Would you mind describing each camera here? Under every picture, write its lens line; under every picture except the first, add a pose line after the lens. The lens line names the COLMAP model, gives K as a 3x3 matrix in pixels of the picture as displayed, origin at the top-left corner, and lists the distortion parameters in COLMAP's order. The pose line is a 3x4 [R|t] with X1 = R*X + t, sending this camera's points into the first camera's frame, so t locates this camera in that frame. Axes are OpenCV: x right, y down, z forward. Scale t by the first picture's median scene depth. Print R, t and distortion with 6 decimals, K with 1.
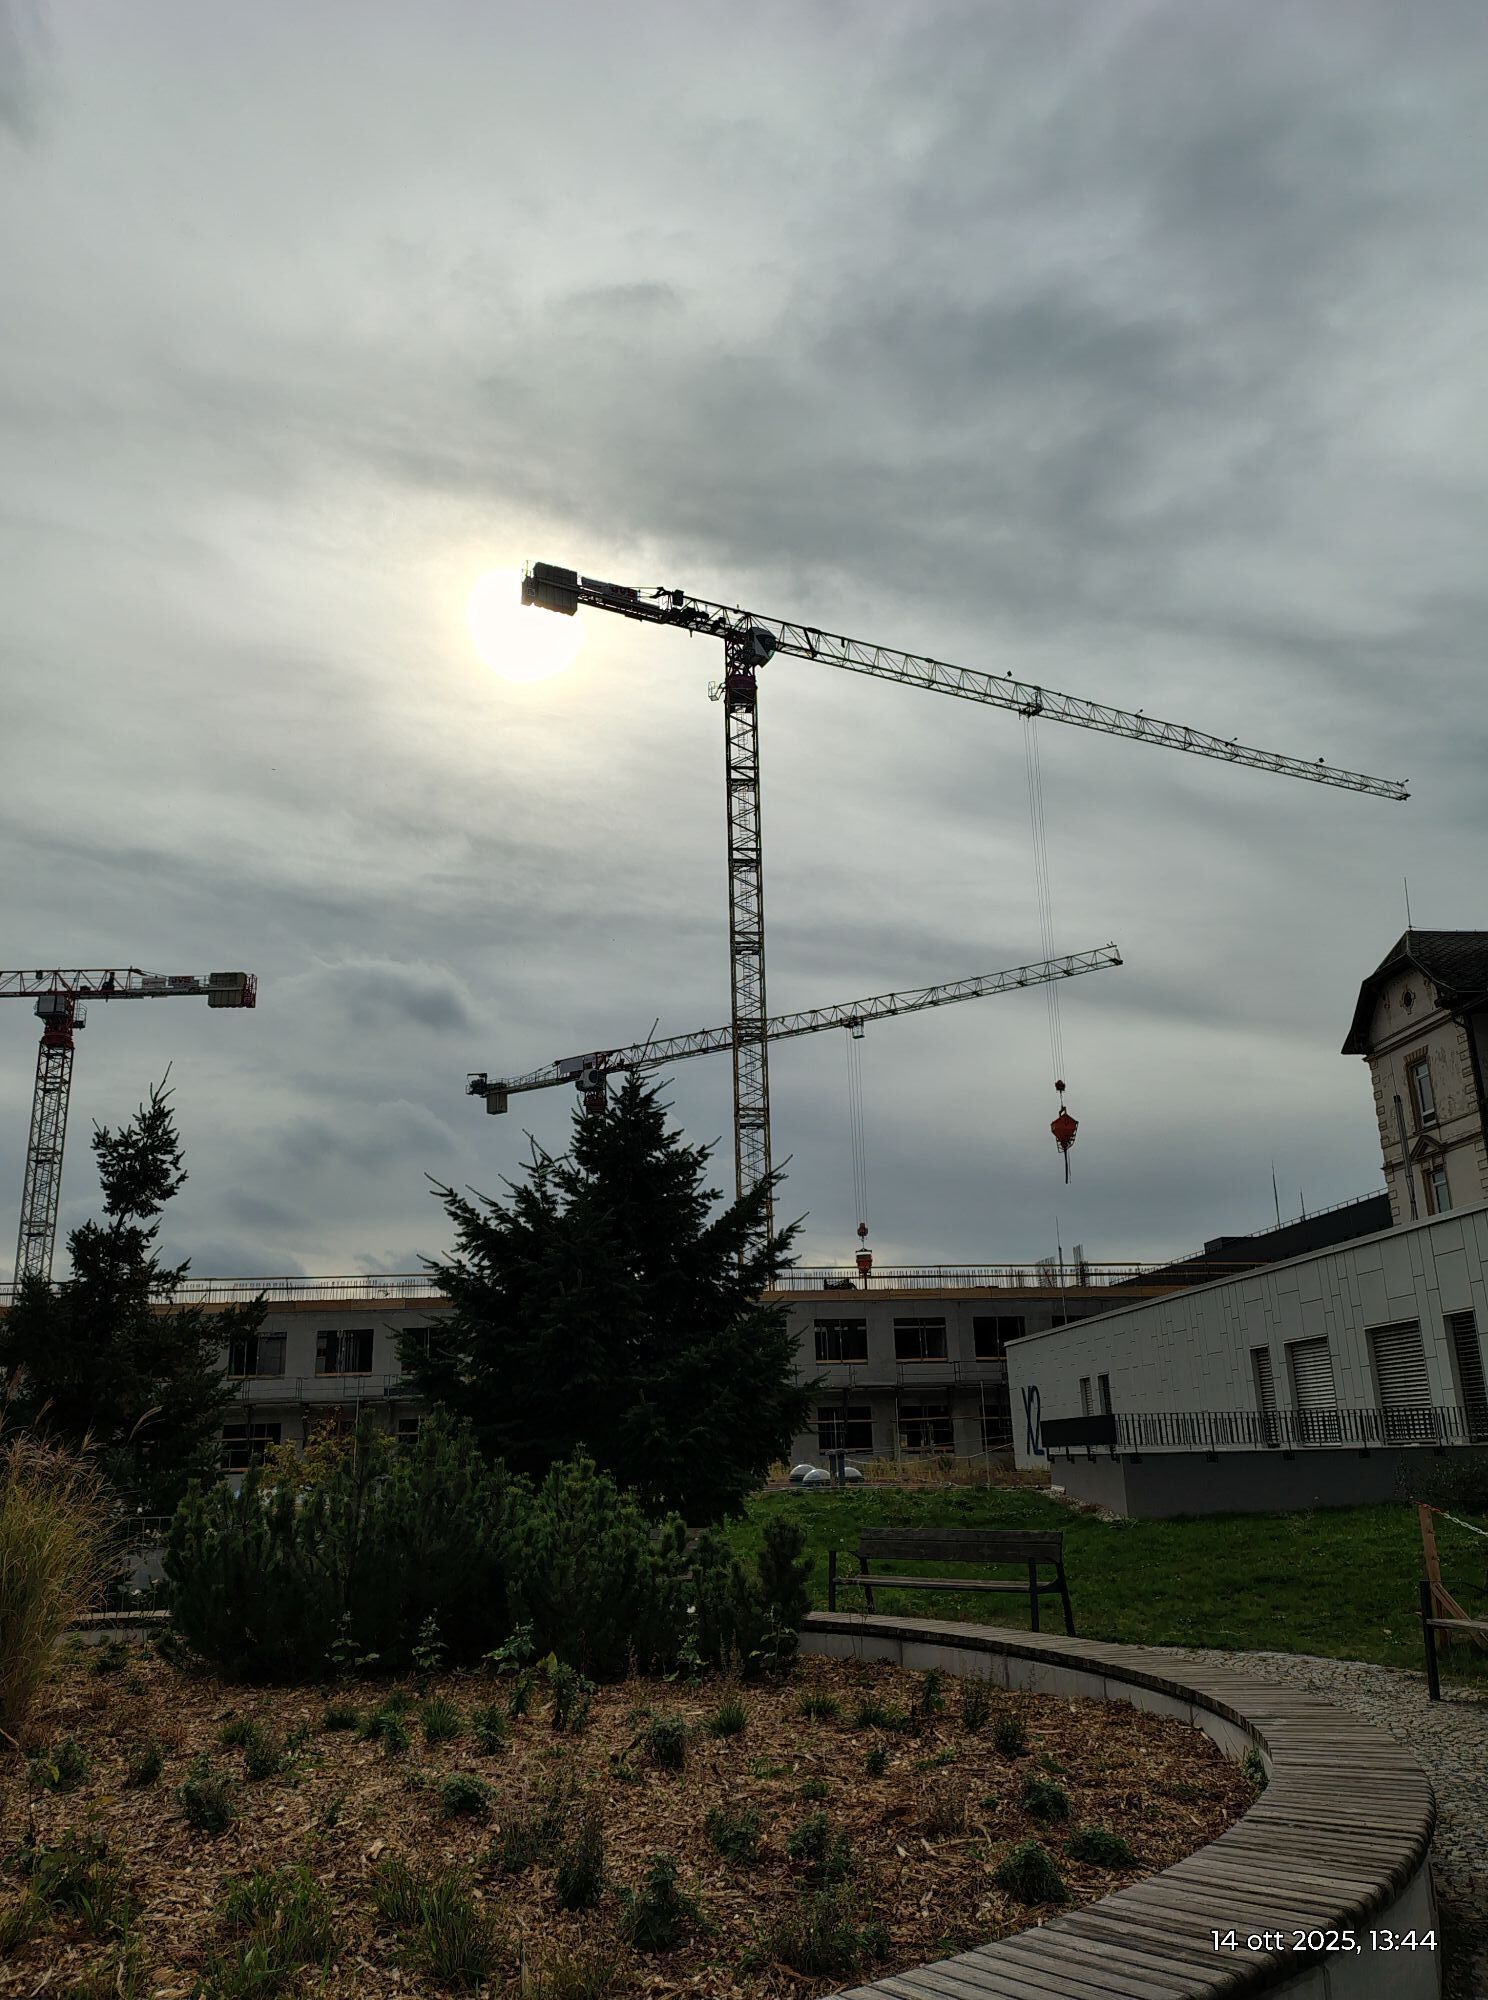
lens RADIAL K [[1518.0, 0, 737.7], [0, 1518.0, 1015.4], [0, 0, 1]] dist [0.085629, -0.118757]
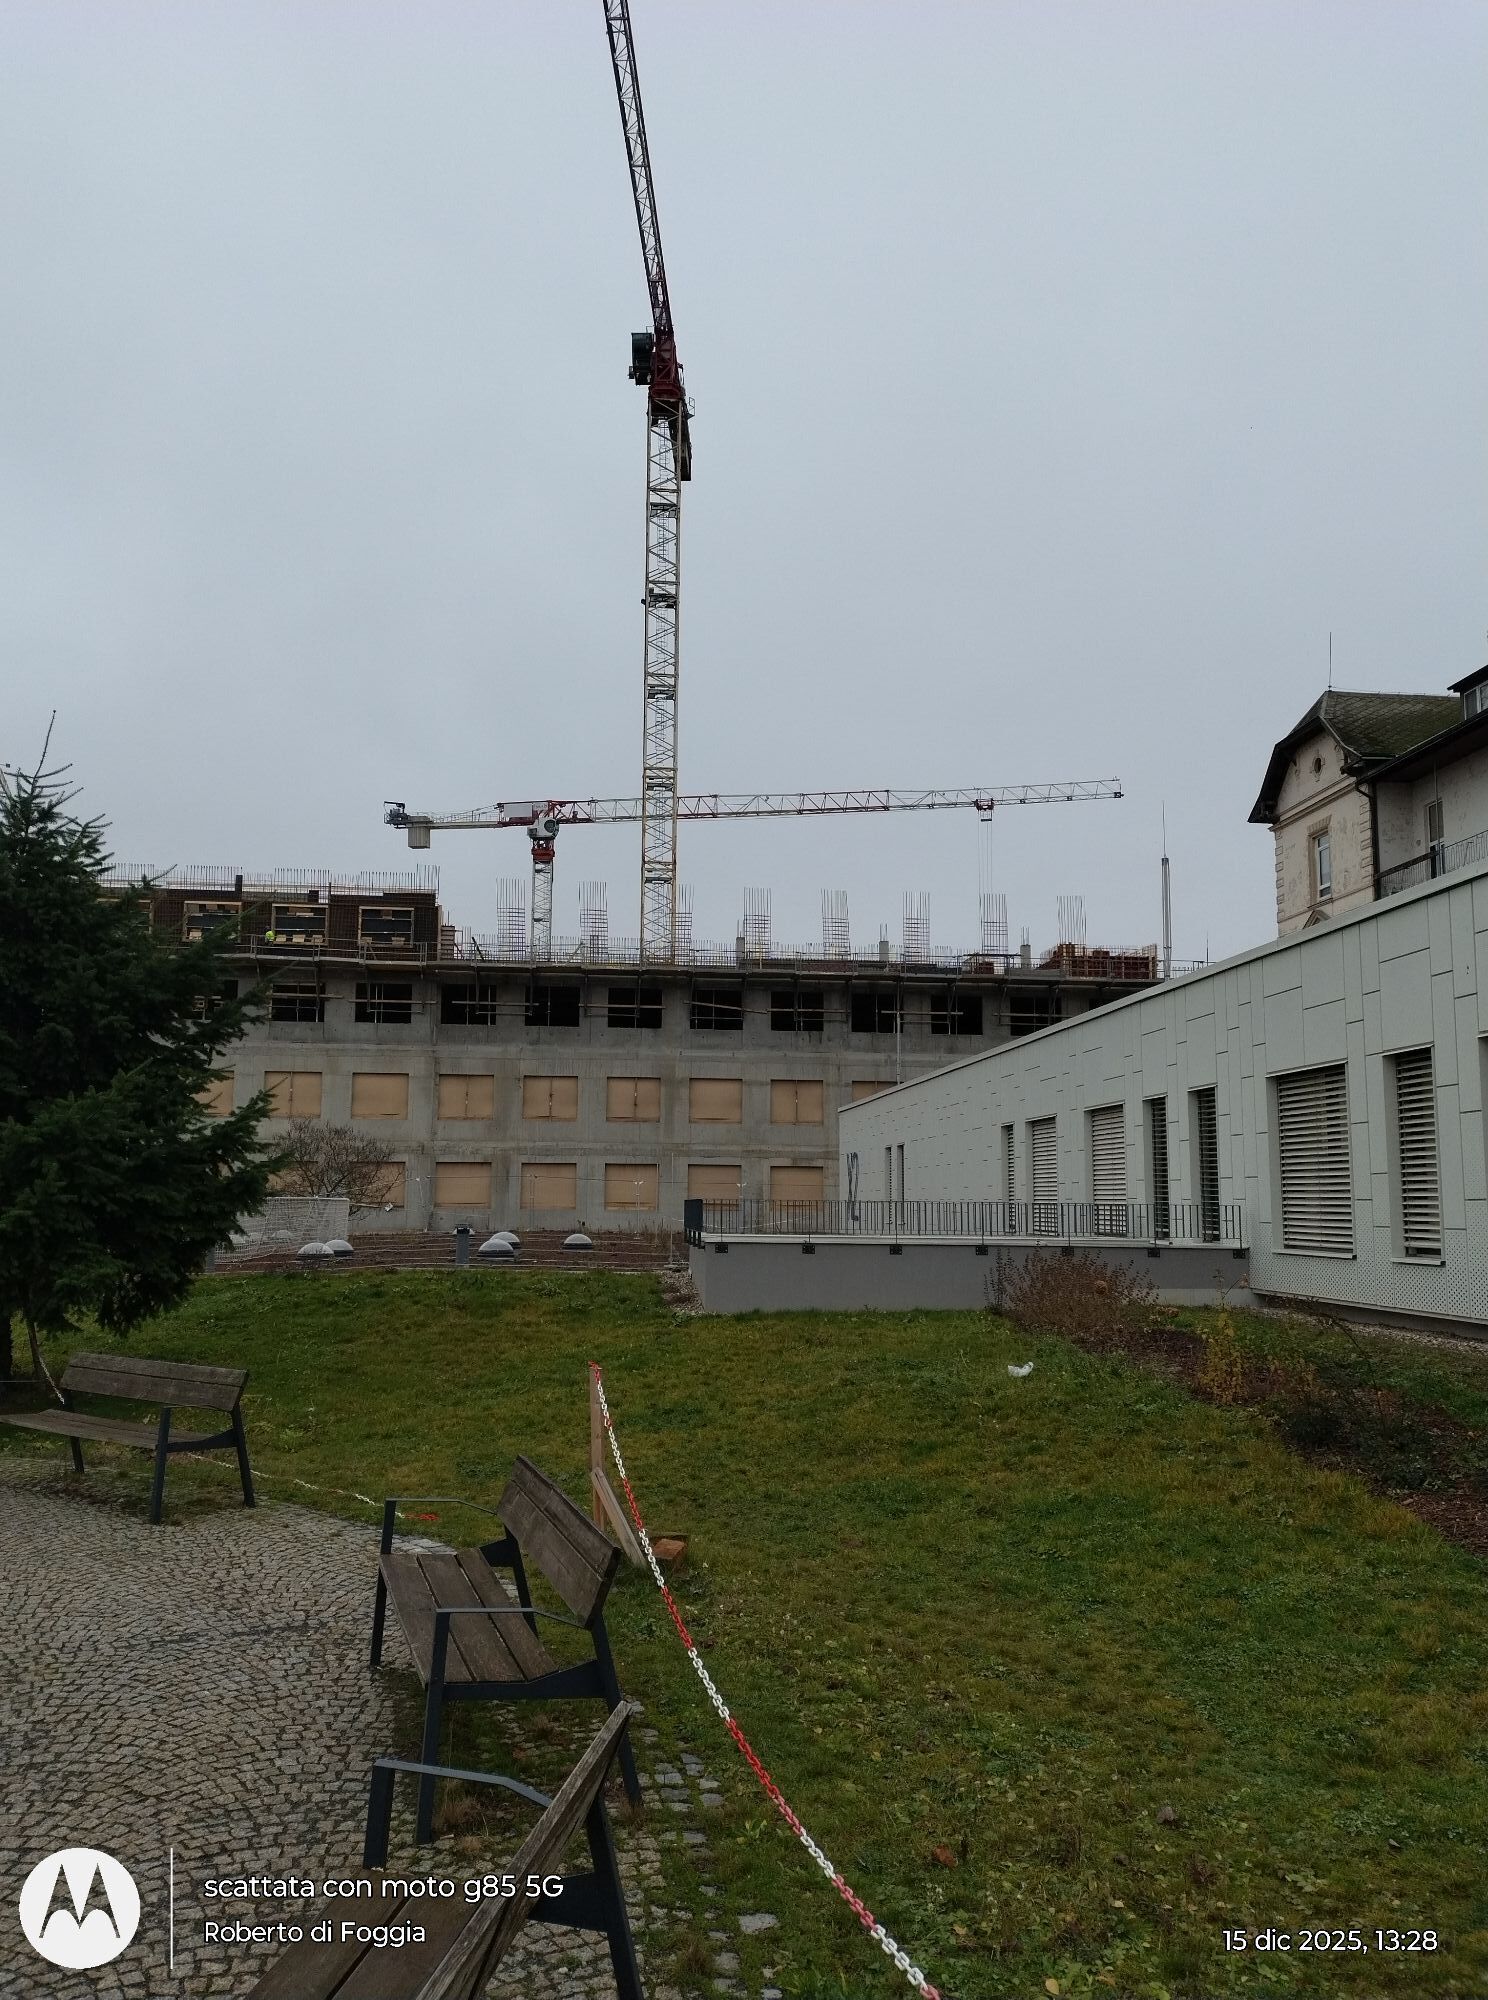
lens RADIAL K [[1518.0, 0, 728.0], [0, 1518.0, 1032.3], [0, 0, 1]] dist [0.085629, -0.118757]
pose [[0.999353, 0.035826, 0.003163, 0.107958], [-0.035846, 0.985007, 0.168747, 0.006724], [0.002930, -0.168751, 0.985654, 0.059250]]
